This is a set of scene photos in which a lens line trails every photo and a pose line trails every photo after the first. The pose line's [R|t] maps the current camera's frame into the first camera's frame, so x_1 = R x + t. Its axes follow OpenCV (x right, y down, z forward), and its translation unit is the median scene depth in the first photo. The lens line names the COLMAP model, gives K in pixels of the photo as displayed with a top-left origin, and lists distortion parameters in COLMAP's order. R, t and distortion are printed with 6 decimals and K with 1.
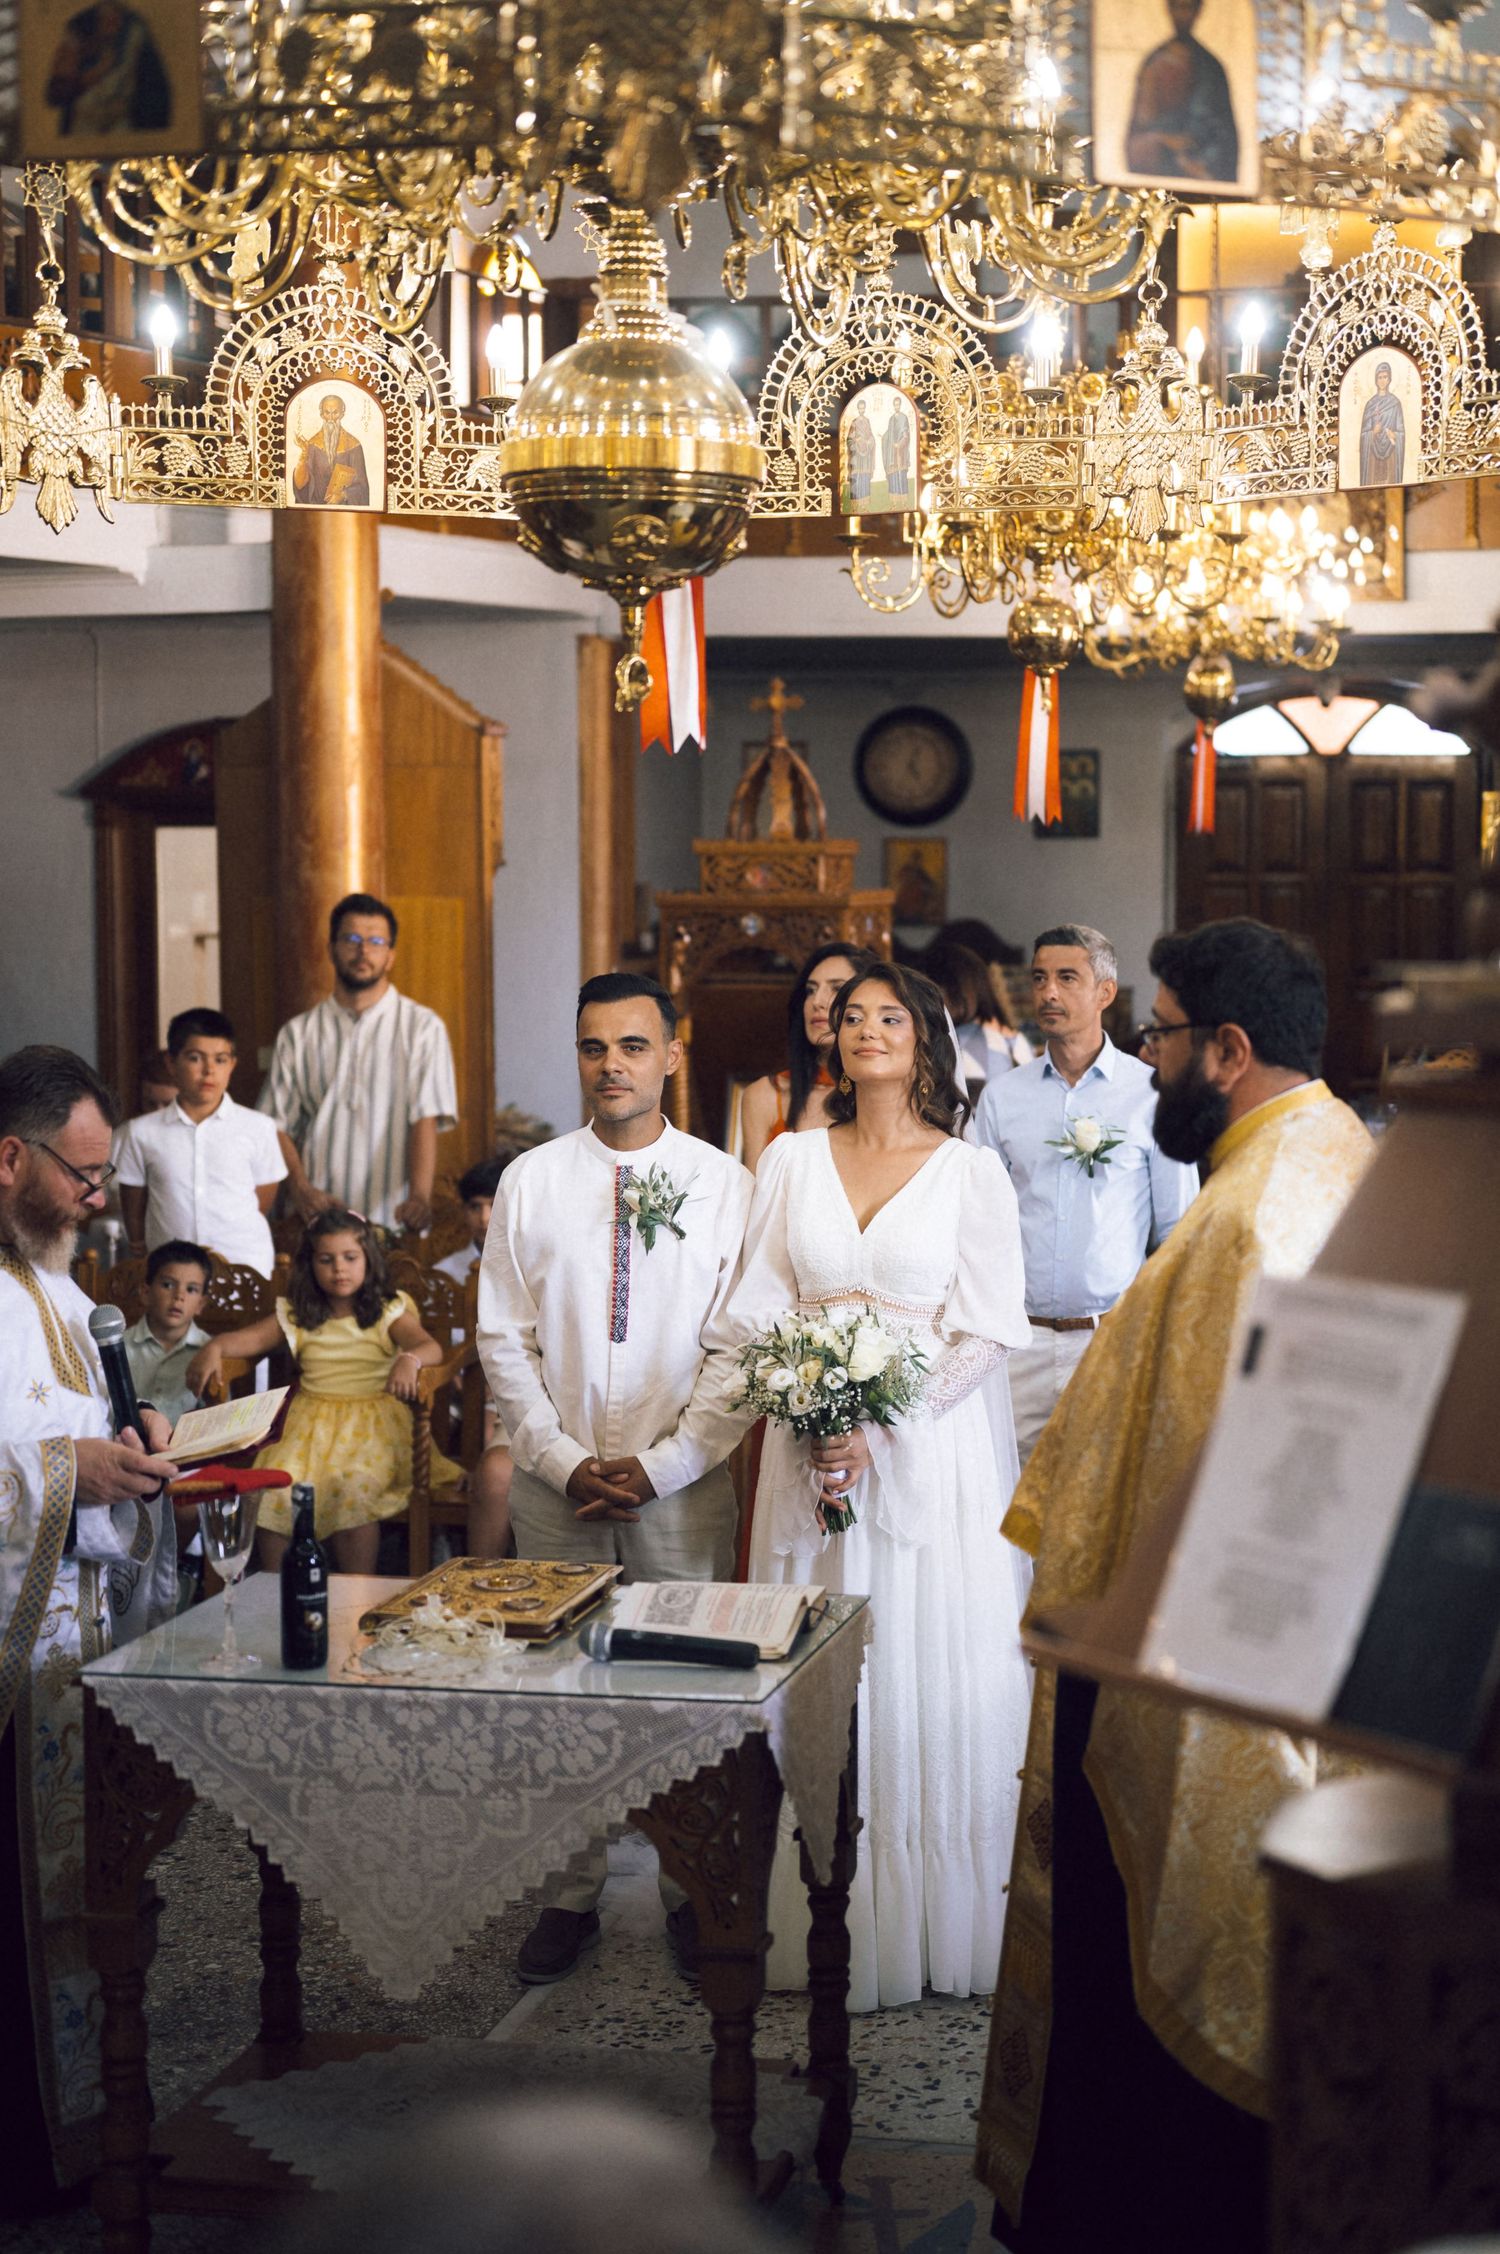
lens RADIAL K [[3649.3, 0, 746.1], [0, 3649.3, 1339.9], [0, 0, 1]] dist [0.041559, -0.107331]
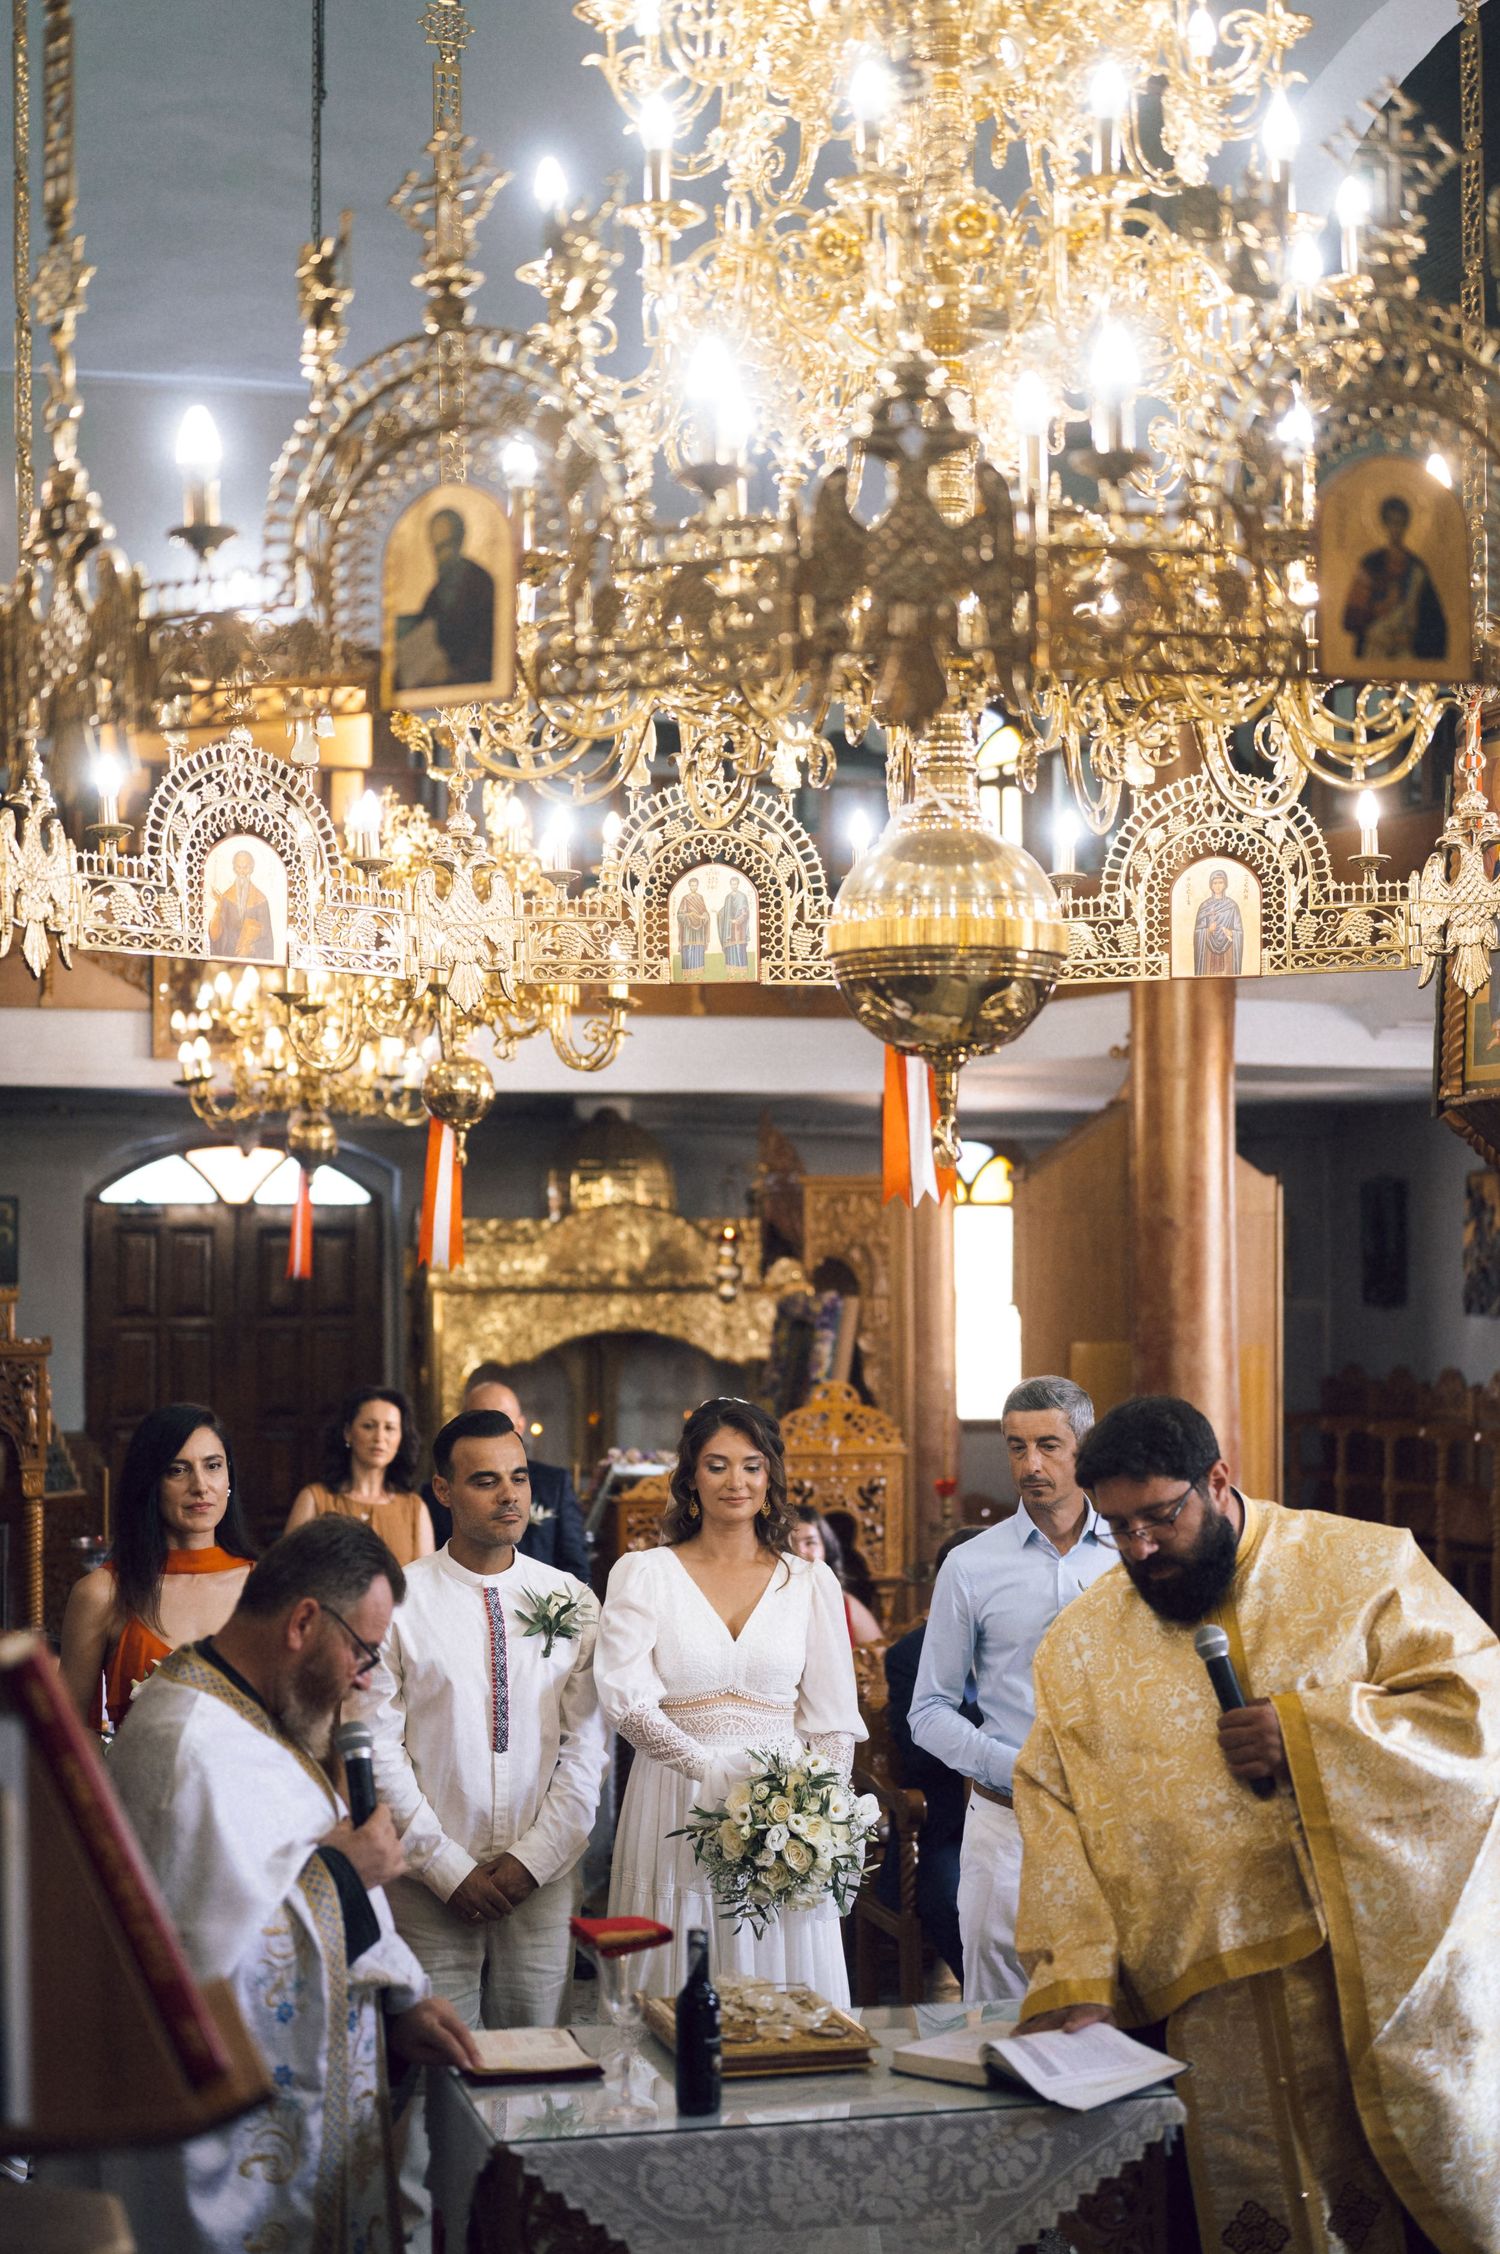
lens RADIAL K [[3649.3, 0, 746.1], [0, 3649.3, 1339.9], [0, 0, 1]] dist [0.041559, -0.107331]
pose [[0.894143, -0.012558, 0.447605, -0.459245], [0.066279, 0.992307, -0.104561, -0.011967], [-0.442848, 0.123160, 0.888097, 0.069477]]
